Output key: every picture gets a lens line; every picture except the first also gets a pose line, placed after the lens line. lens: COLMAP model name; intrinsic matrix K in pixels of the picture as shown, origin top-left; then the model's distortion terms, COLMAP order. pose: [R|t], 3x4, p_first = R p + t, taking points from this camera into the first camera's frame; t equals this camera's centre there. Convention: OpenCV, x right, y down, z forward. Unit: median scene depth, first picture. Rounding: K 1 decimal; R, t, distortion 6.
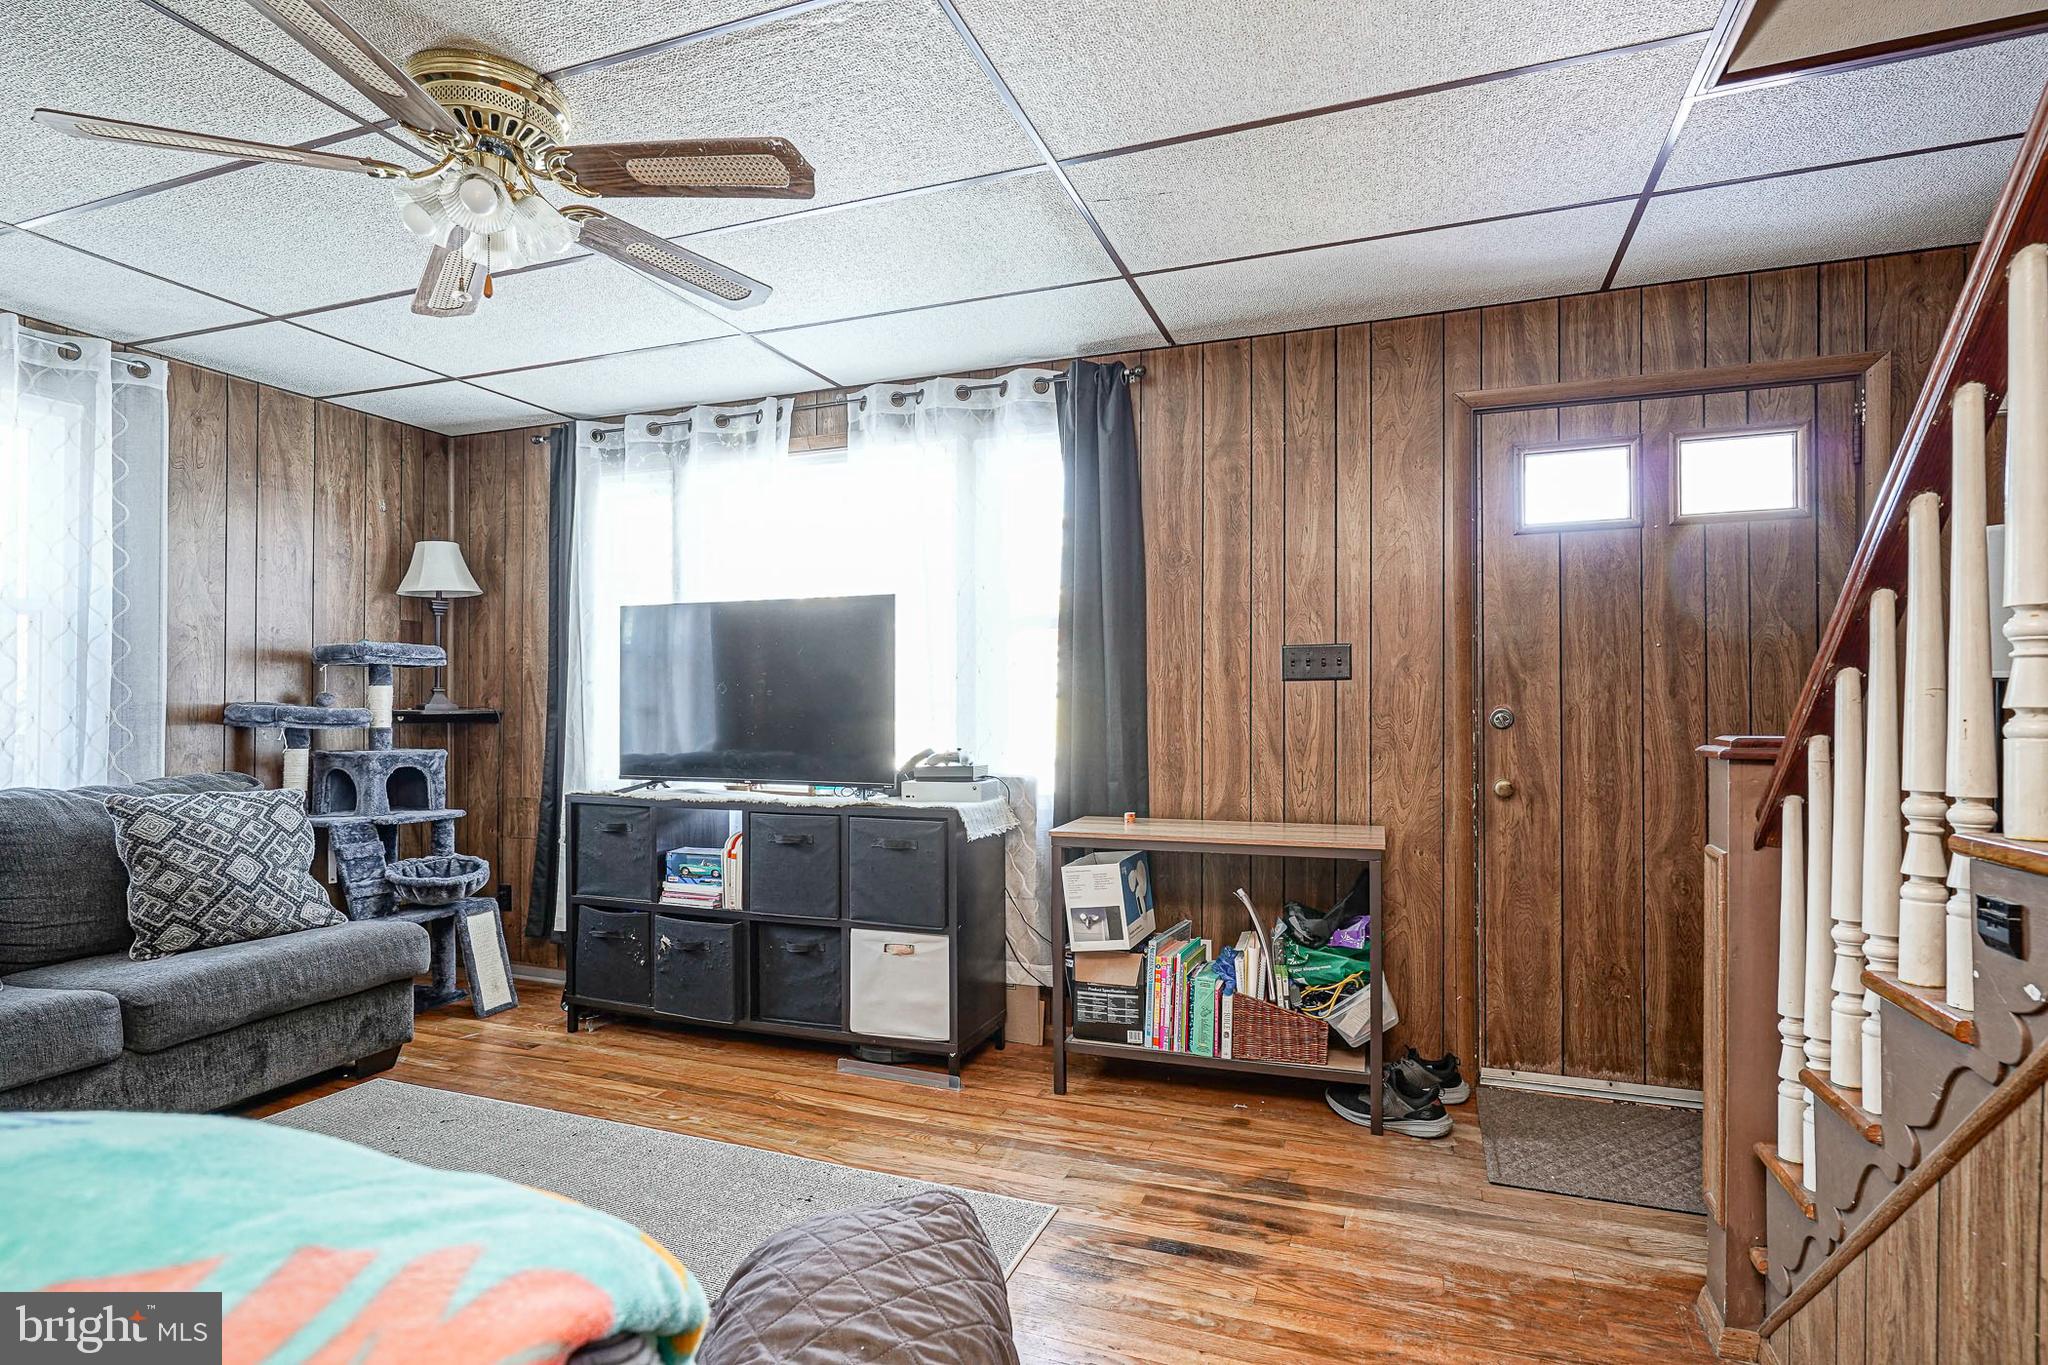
lens RADIAL K [[1024.5, 0, 1024.8], [0, 1024.5, 698.5], [0, 0, 1]] dist [-0.006398, 0.004265]
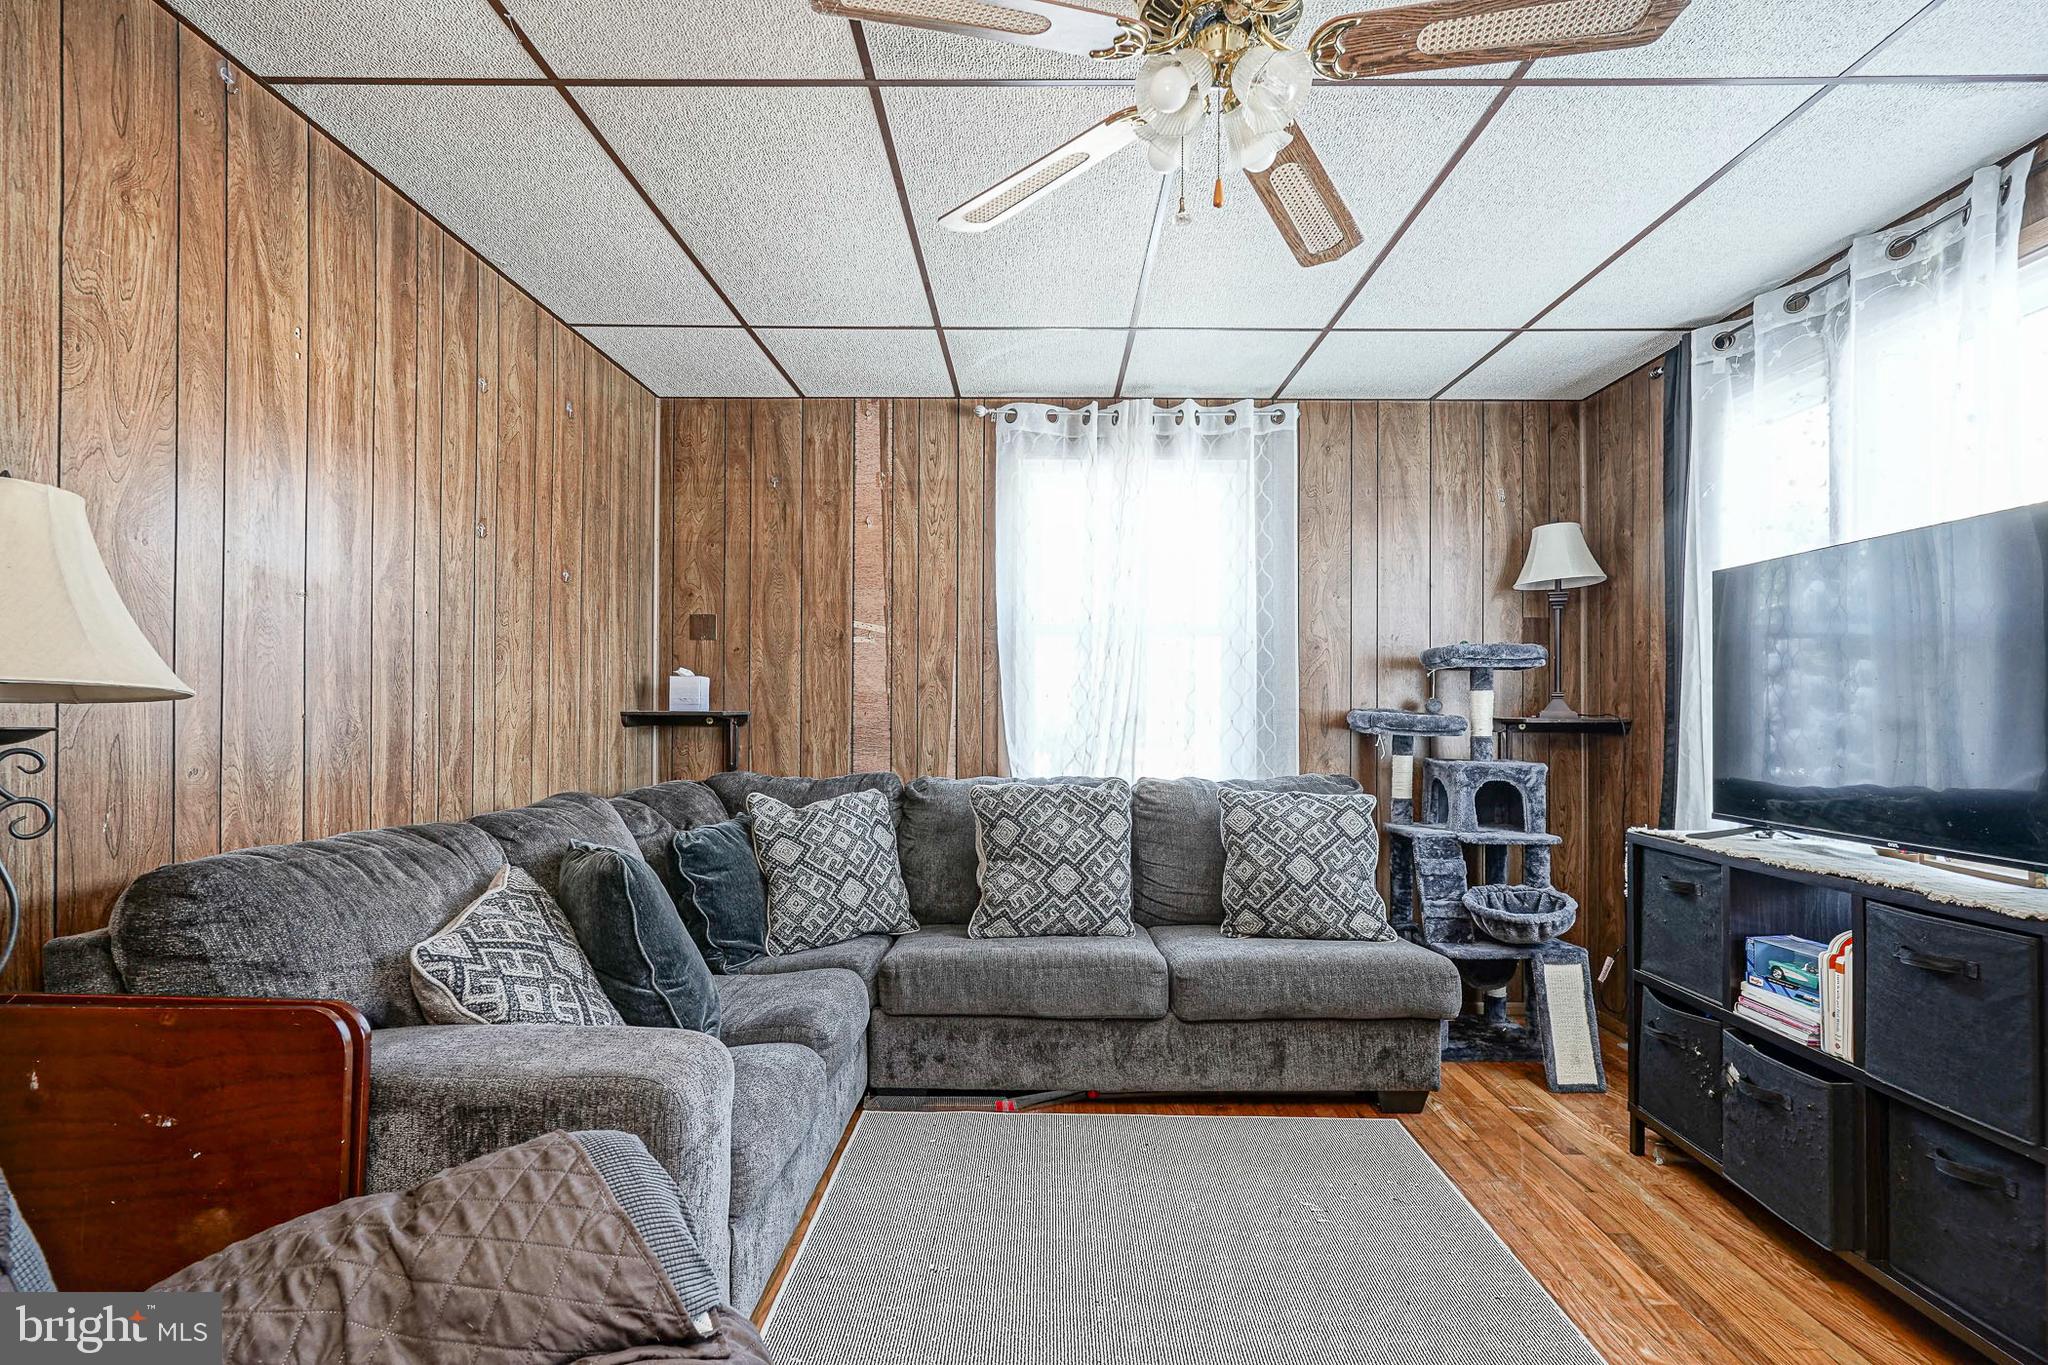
lens RADIAL K [[1024.5, 0, 1024.8], [0, 1024.5, 698.5], [0, 0, 1]] dist [-0.006398, 0.004265]
pose [[0.345903, -0.009095, -0.938226, 0.098336], [0.001573, 0.999957, -0.009113, 0.002348], [0.938269, 0.001676, 0.345902, 0.316553]]
